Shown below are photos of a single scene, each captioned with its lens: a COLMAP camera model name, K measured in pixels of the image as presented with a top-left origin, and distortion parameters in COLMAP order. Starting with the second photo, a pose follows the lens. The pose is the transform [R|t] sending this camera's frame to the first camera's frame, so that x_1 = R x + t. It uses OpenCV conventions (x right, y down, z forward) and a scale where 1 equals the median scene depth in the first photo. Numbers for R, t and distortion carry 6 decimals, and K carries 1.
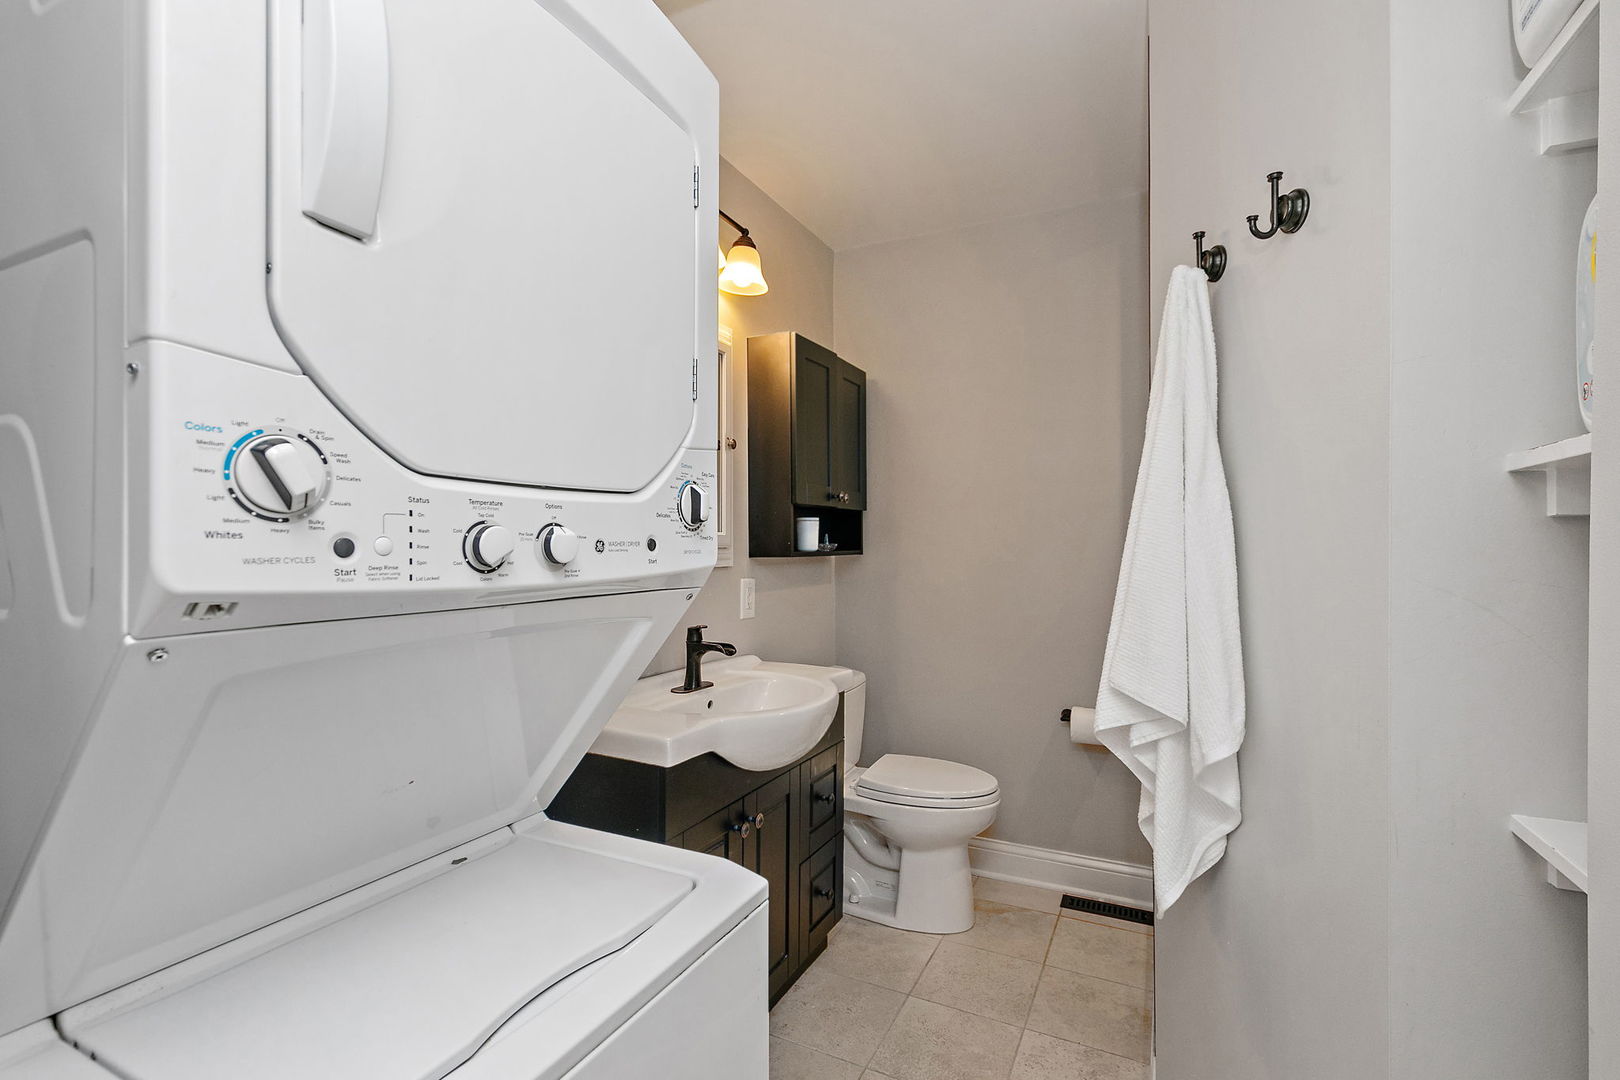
lens RADIAL K [[738.0, 0, 813.9], [0, 738.0, 537.5], [0, 0, 1]] dist [-0.001381, -0.000151]
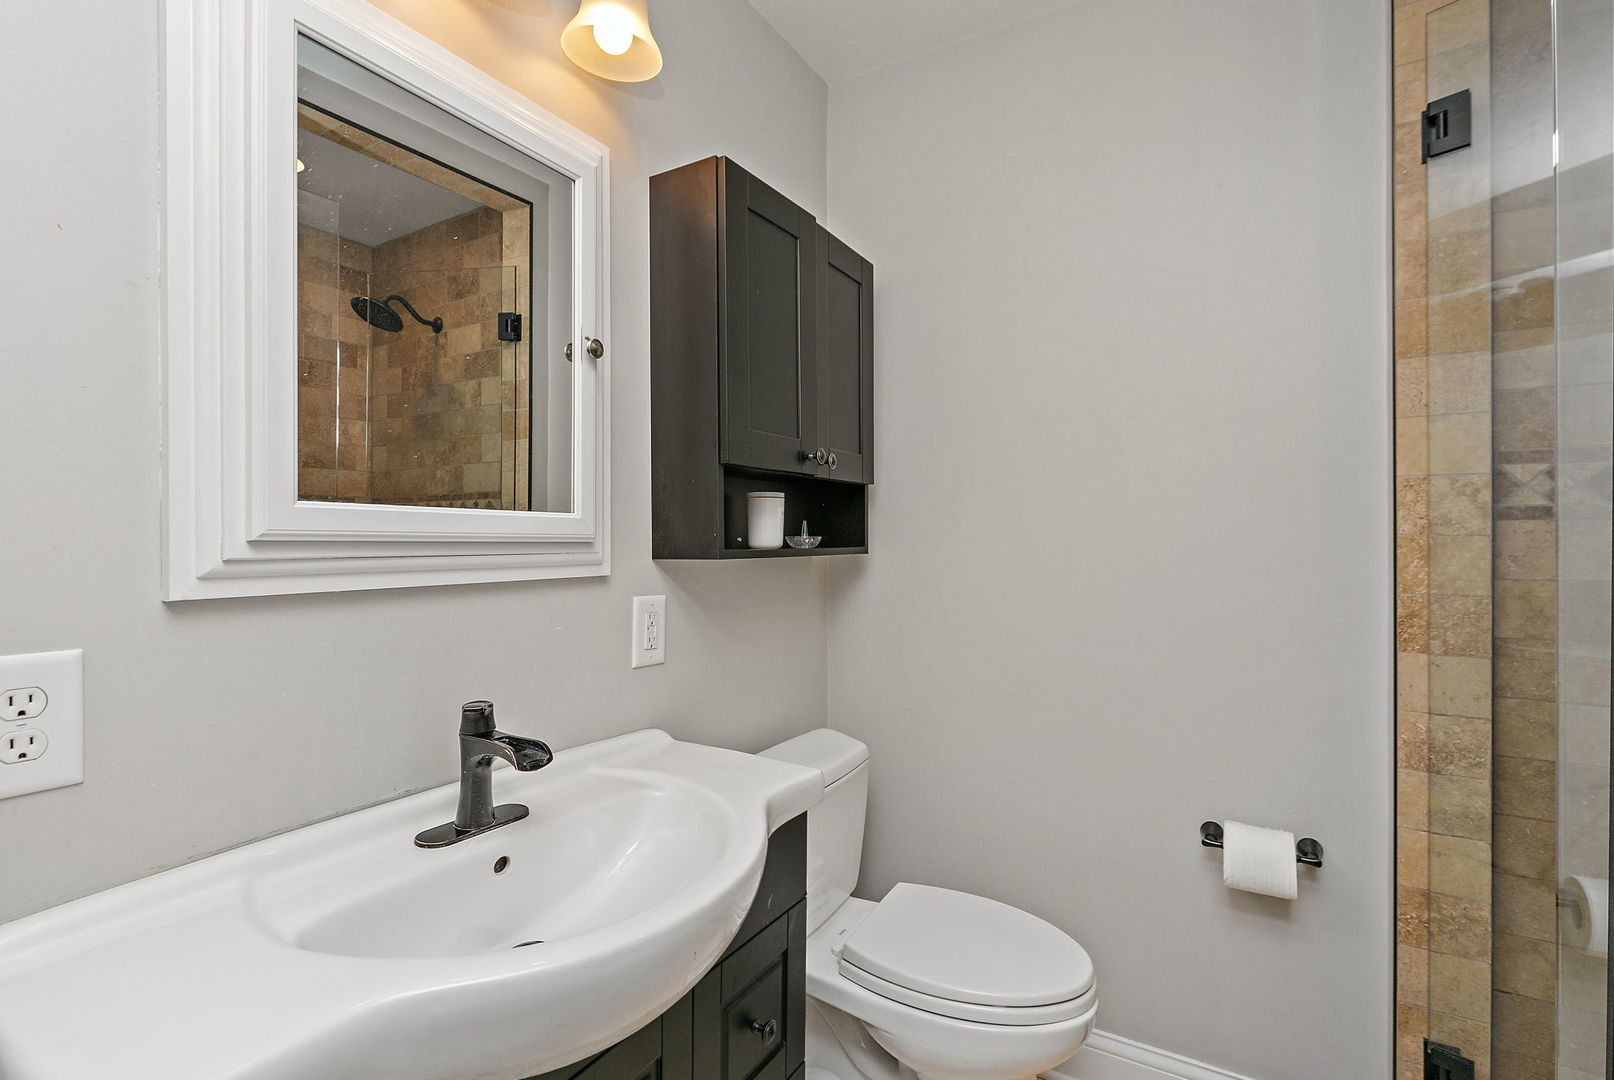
lens RADIAL K [[735.3, 0, 802.1], [0, 735.3, 547.7], [0, 0, 1]] dist [-0.001381, -0.000151]
pose [[0.995887, 0.002319, -0.090576, 0.080747], [-0.000585, 0.999816, 0.019171, 0.006923], [0.090604, -0.019039, 0.995705, 0.436519]]
